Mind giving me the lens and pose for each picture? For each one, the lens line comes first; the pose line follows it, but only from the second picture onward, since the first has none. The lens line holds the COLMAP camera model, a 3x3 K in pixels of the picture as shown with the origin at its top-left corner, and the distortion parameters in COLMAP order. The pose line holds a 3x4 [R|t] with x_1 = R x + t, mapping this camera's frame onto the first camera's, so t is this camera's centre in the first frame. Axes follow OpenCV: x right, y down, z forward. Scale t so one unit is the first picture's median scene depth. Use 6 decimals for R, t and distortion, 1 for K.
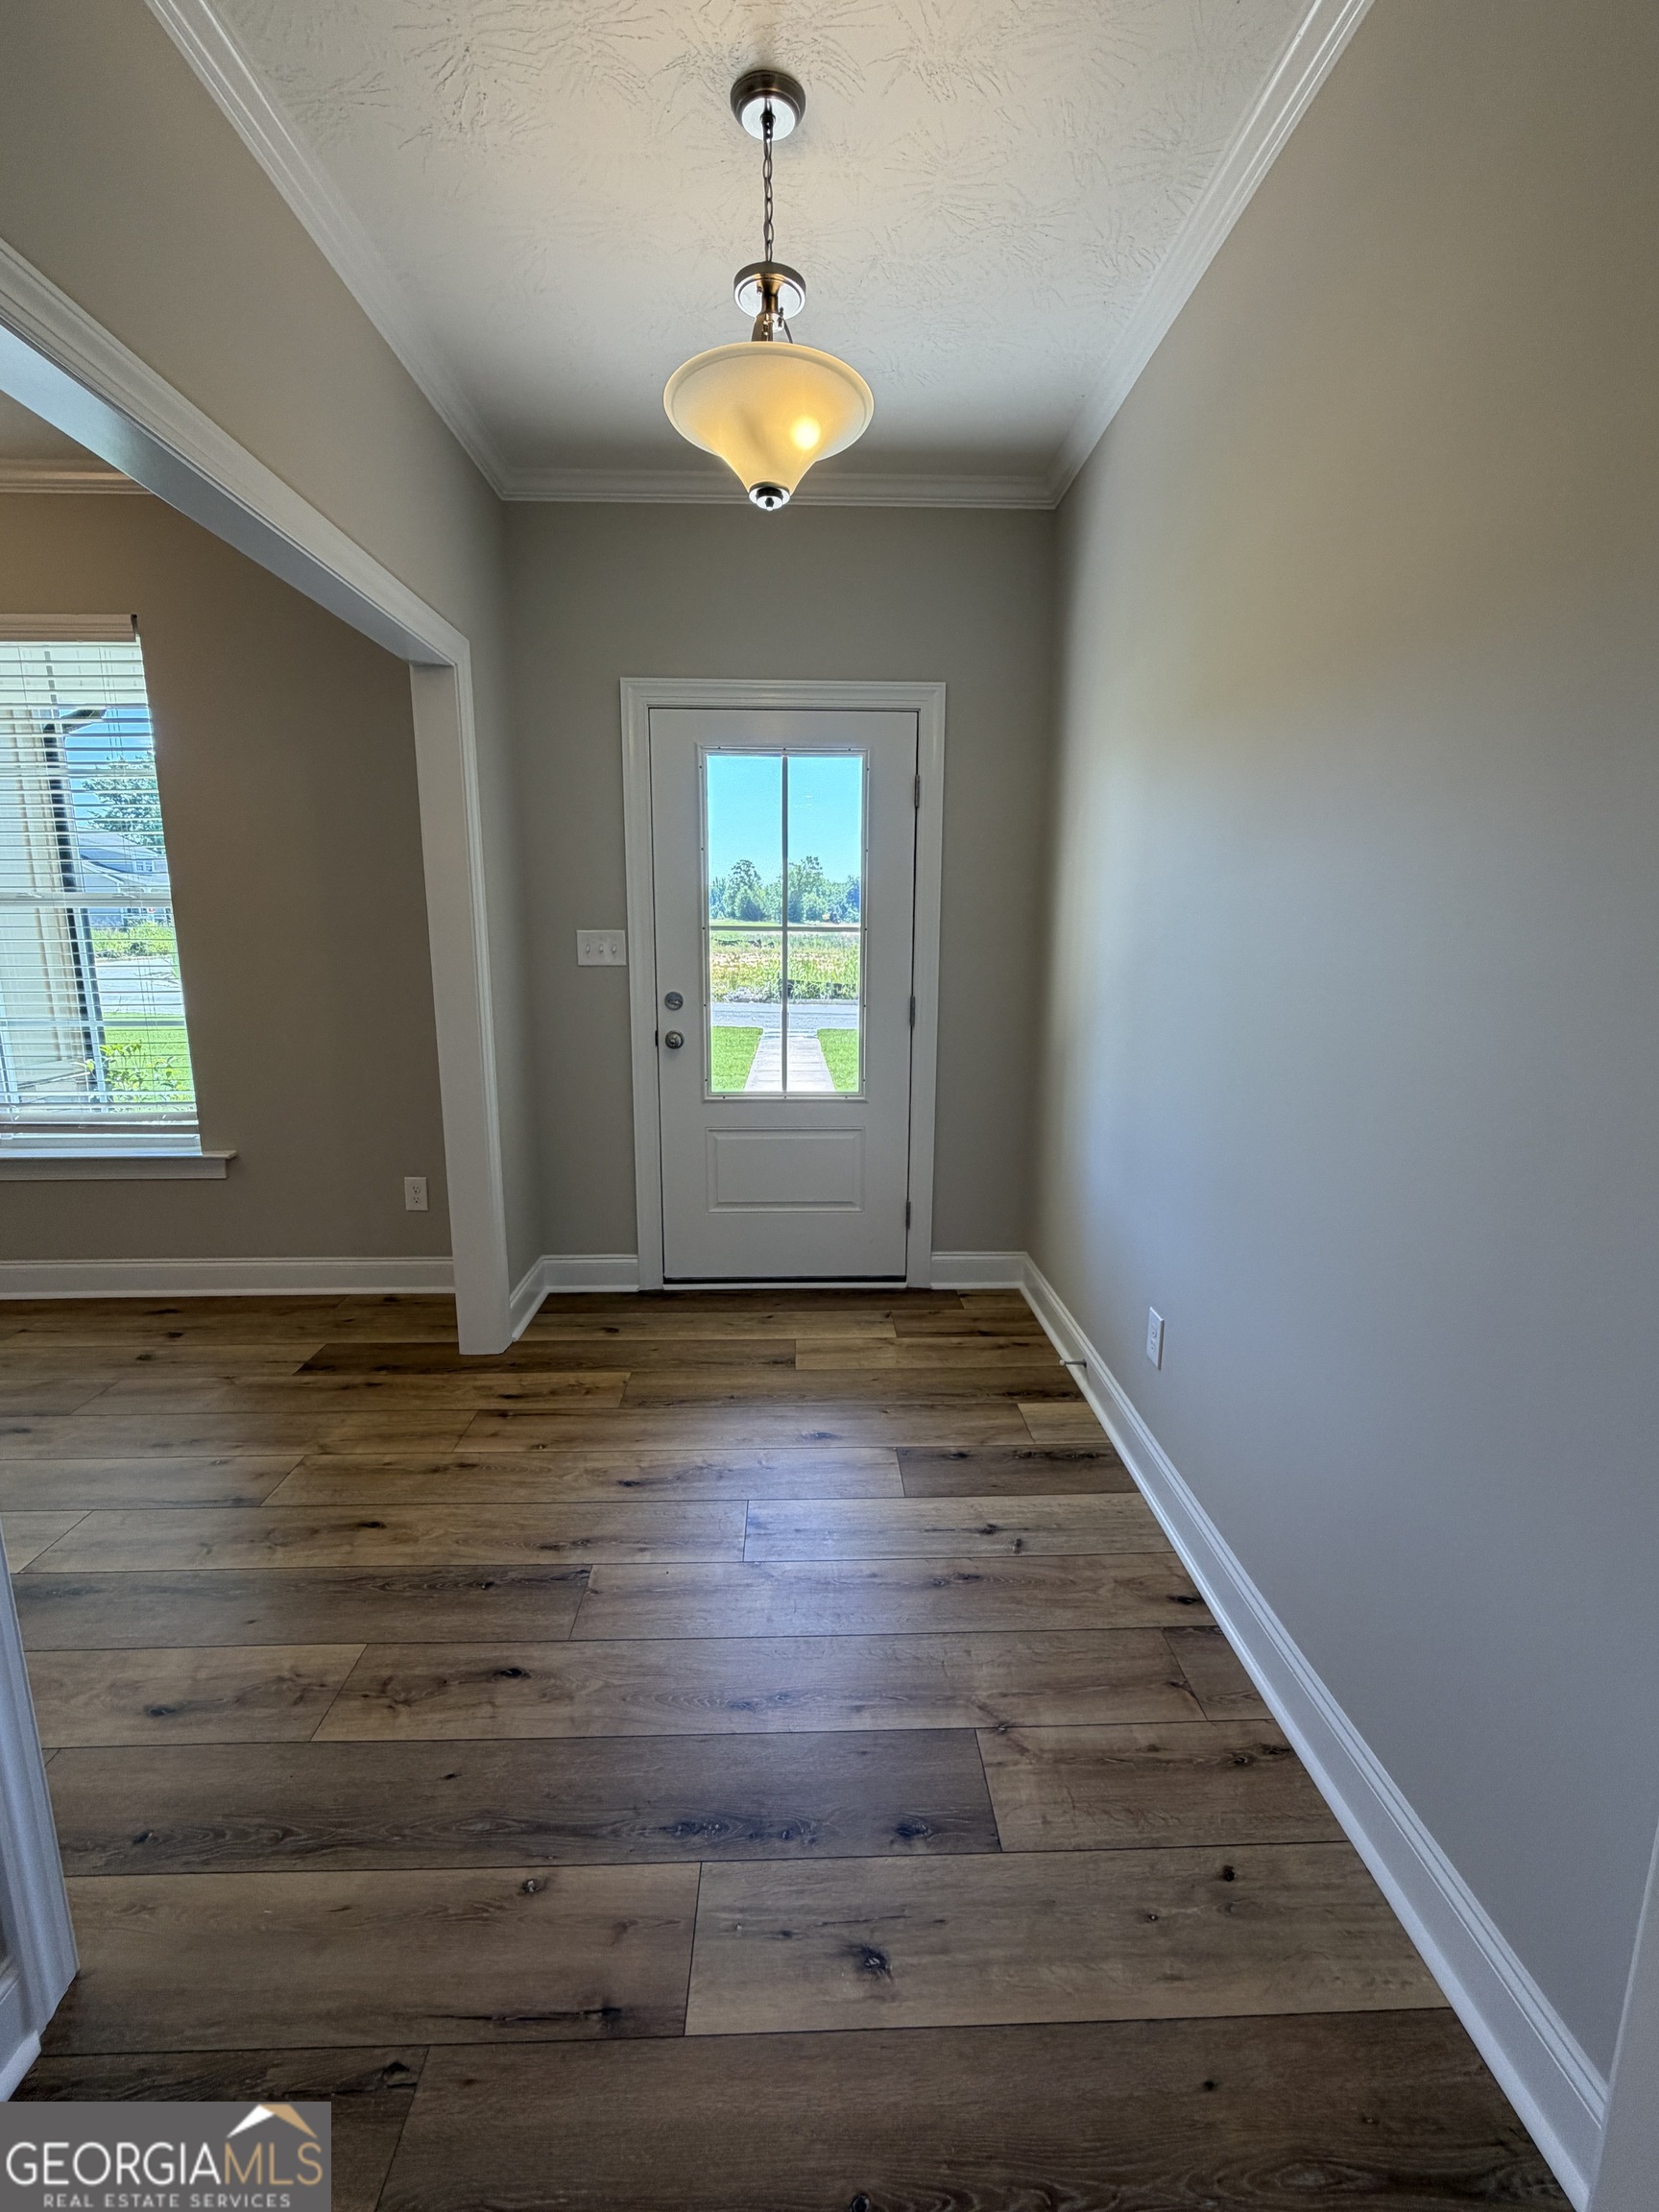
lens RADIAL K [[964.1, 0, 825.7], [0, 964.1, 1102.6], [0, 0, 1]] dist [0.000058, -0.000034]
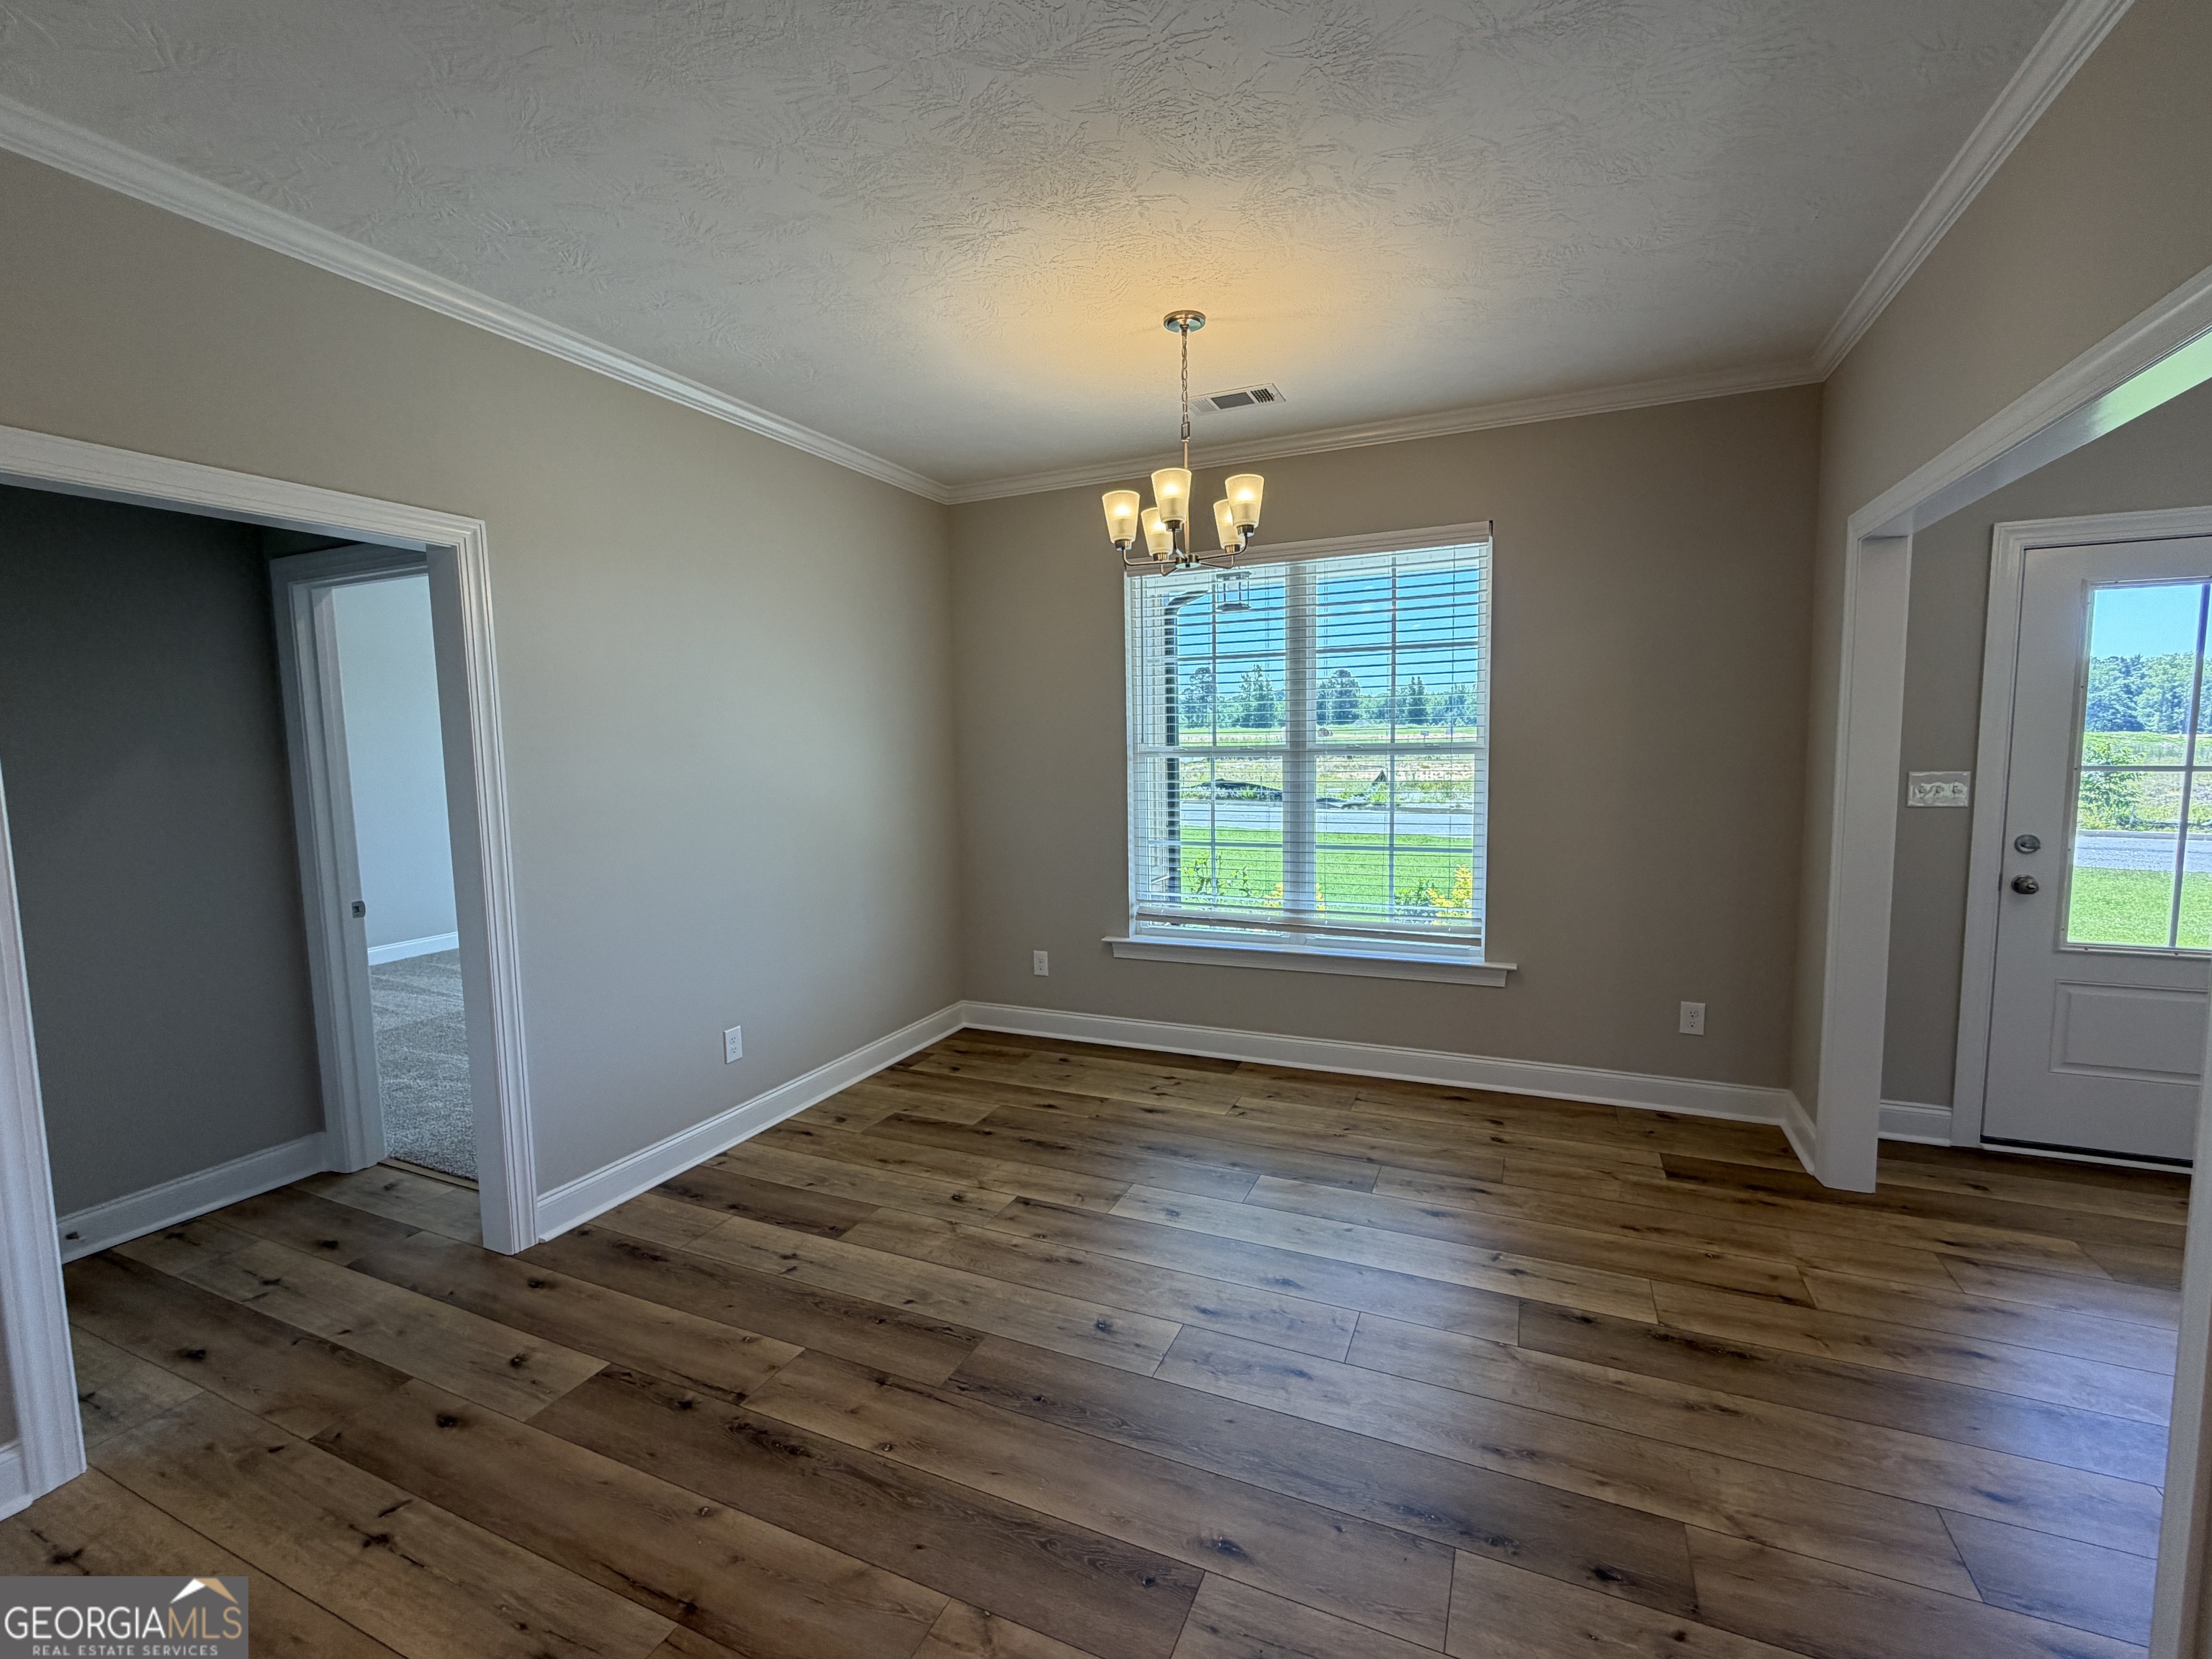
lens RADIAL K [[964.1, 0, 1103.3], [0, 964.1, 828.1], [0, 0, 1]] dist [0.000058, -0.000034]
pose [[0.898173, 0.020355, -0.439170, -0.596883], [-0.057759, 0.995733, -0.071975, 0.000473], [0.435831, 0.090012, 0.895516, -0.270529]]
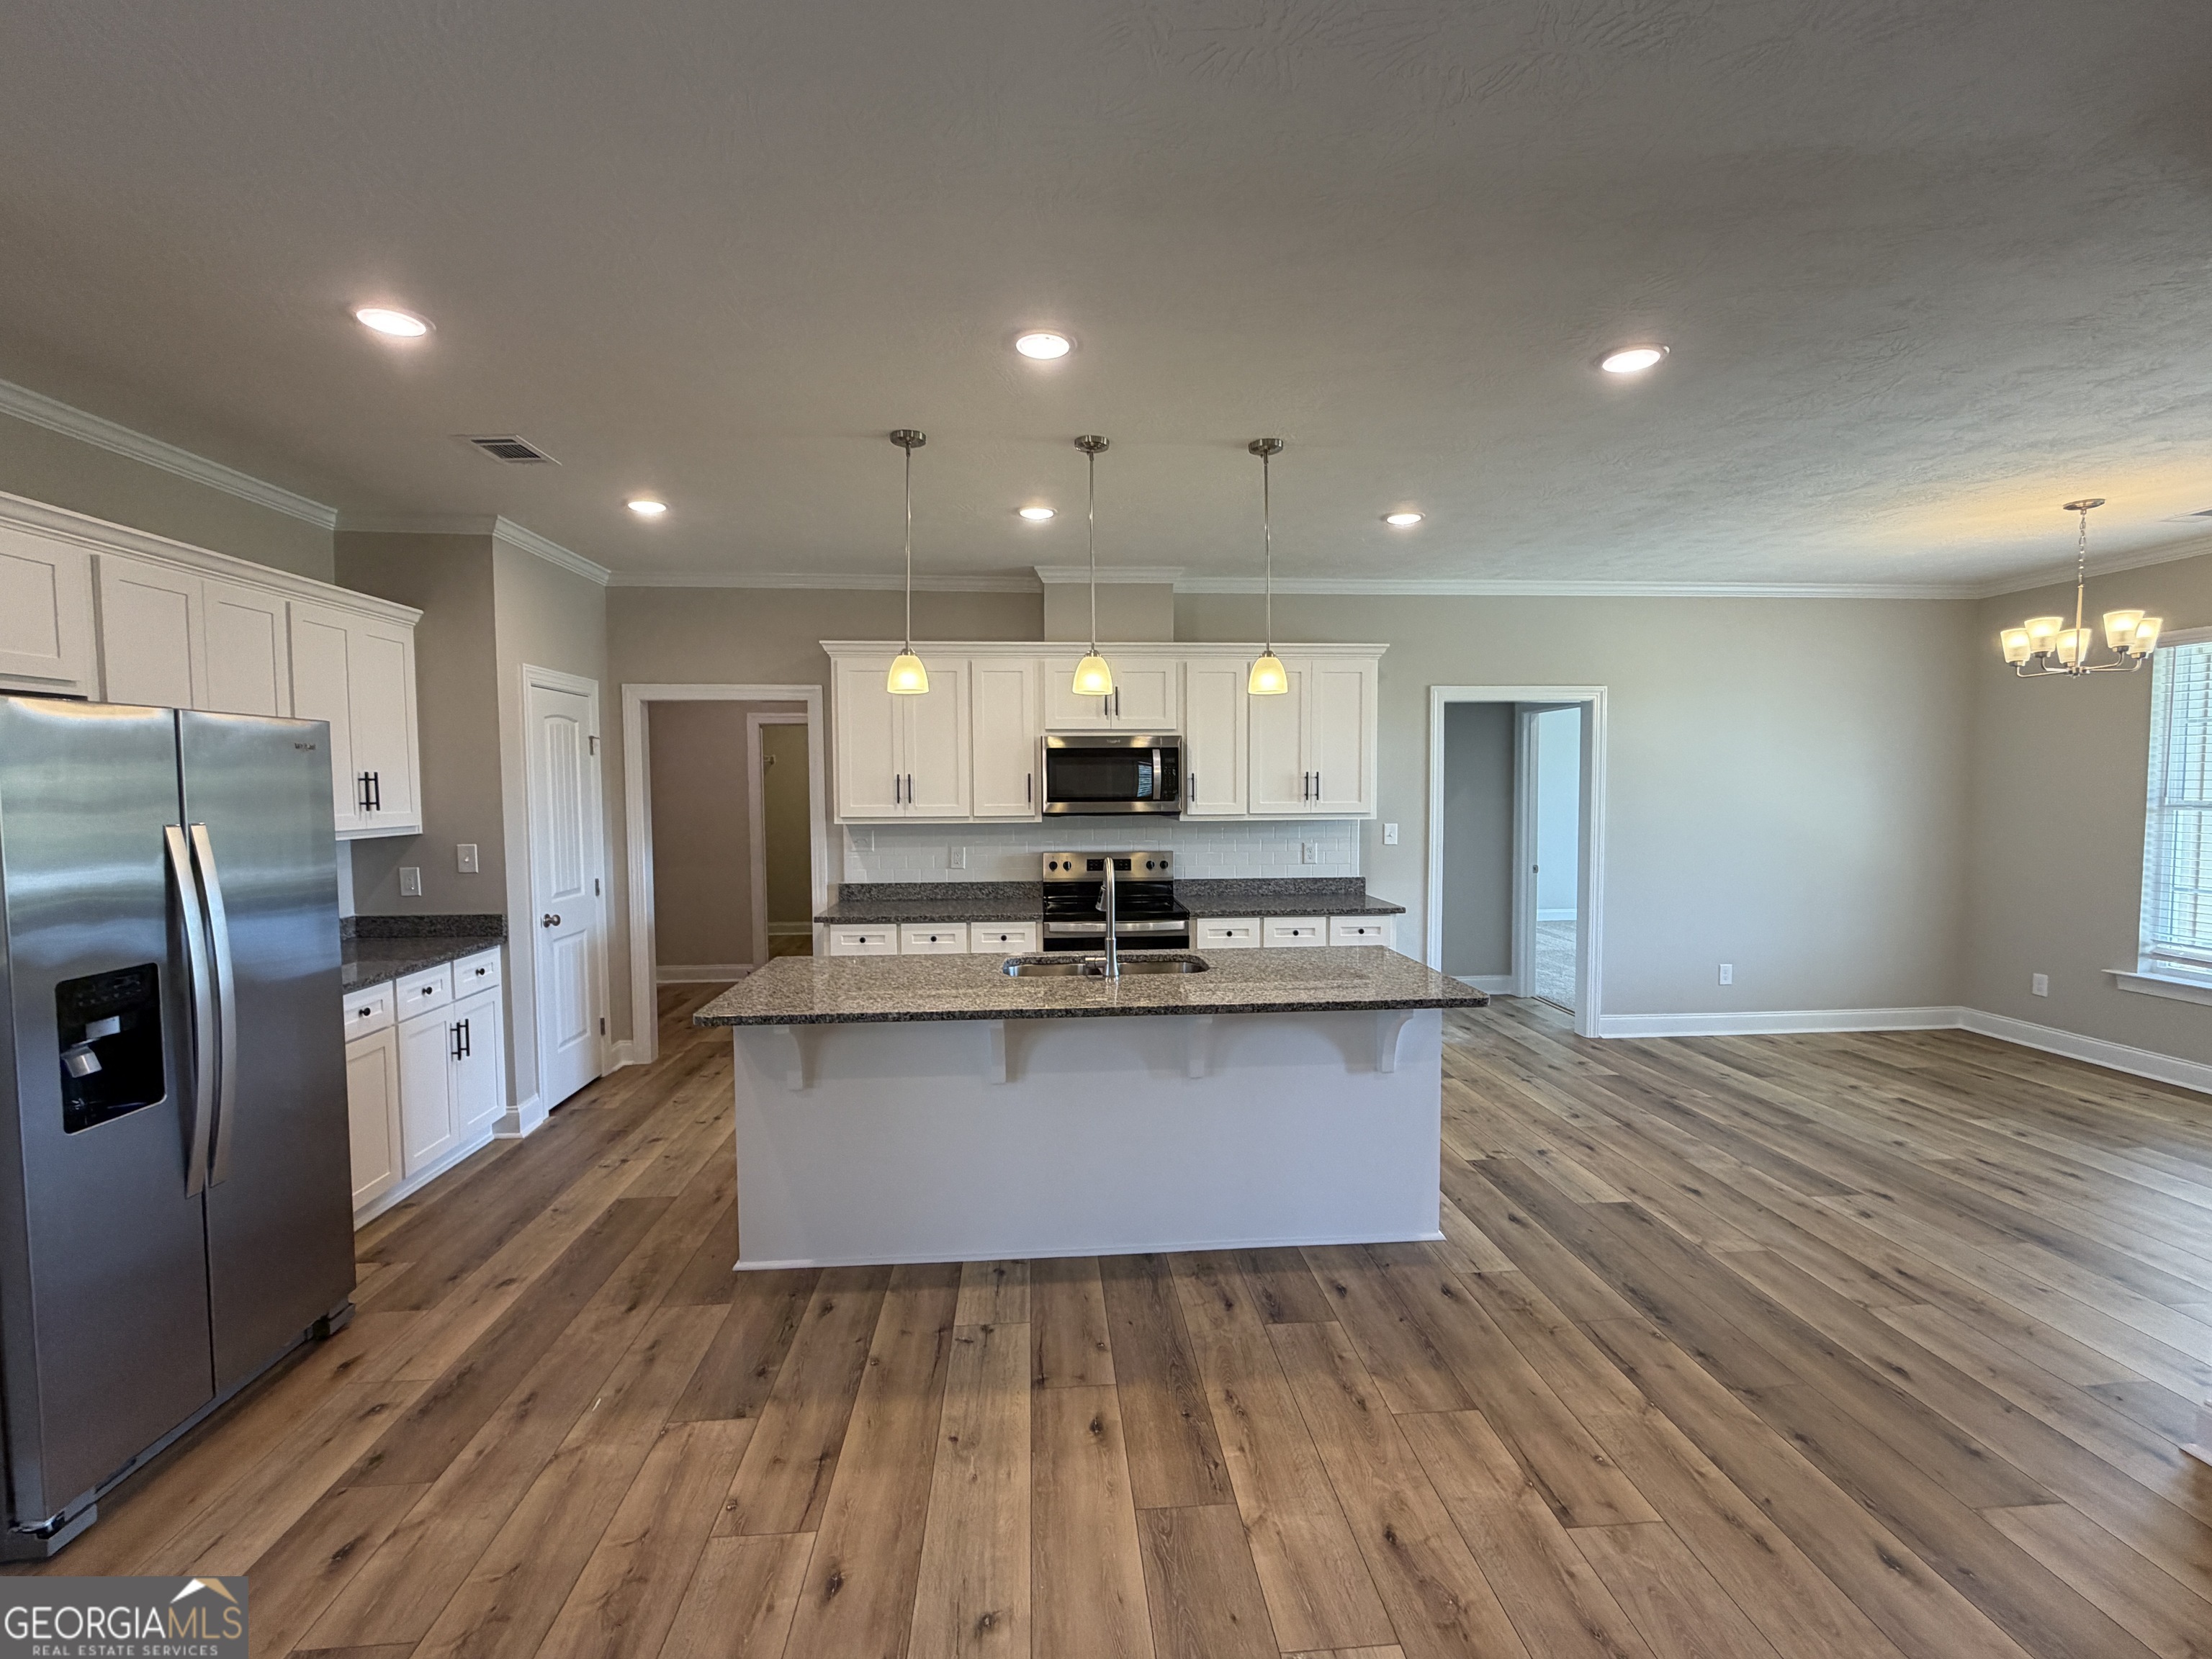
lens RADIAL K [[964.1, 0, 1103.8], [0, 964.1, 833.2], [0, 0, 1]] dist [0.000058, -0.000034]
pose [[0.045050, 0.050149, -0.997725, 0.304983], [-0.172149, 0.984188, 0.041696, 0.058478], [0.984040, 0.169879, 0.052971, -0.745449]]
